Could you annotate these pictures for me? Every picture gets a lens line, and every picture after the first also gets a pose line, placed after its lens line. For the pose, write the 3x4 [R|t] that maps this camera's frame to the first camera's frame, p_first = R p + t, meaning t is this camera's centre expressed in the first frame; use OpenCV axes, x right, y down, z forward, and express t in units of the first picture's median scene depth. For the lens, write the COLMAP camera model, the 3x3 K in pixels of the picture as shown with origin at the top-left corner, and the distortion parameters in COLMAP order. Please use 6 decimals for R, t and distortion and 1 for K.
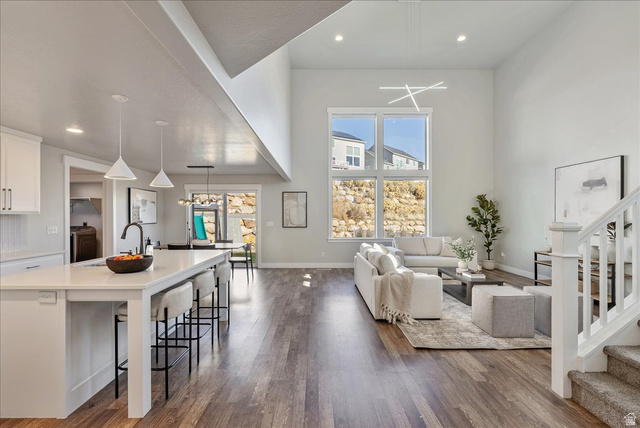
lens RADIAL K [[296.5, 0, 317.9], [0, 296.5, 214.4], [0, 0, 1]] dist [-0.002571, -0.000153]
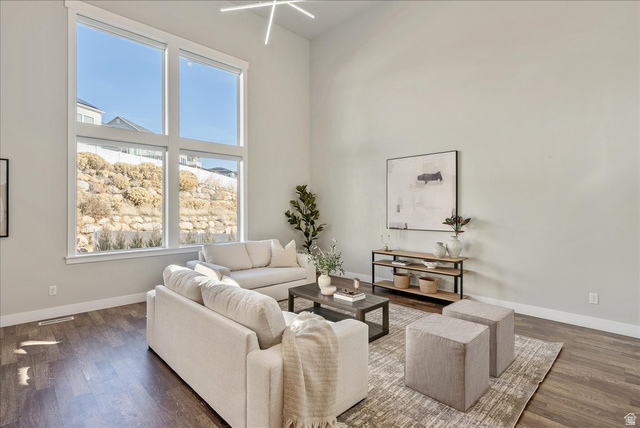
lens RADIAL K [[318.0, 0, 318.9], [0, 318.0, 209.5], [0, 0, 1]] dist [-0.001359, -0.000432]
pose [[0.719397, 0.000046, 0.694600, -0.032255], [-0.001873, 0.999996, 0.001874, -0.000704], [-0.694597, -0.002649, 0.719394, 0.326019]]
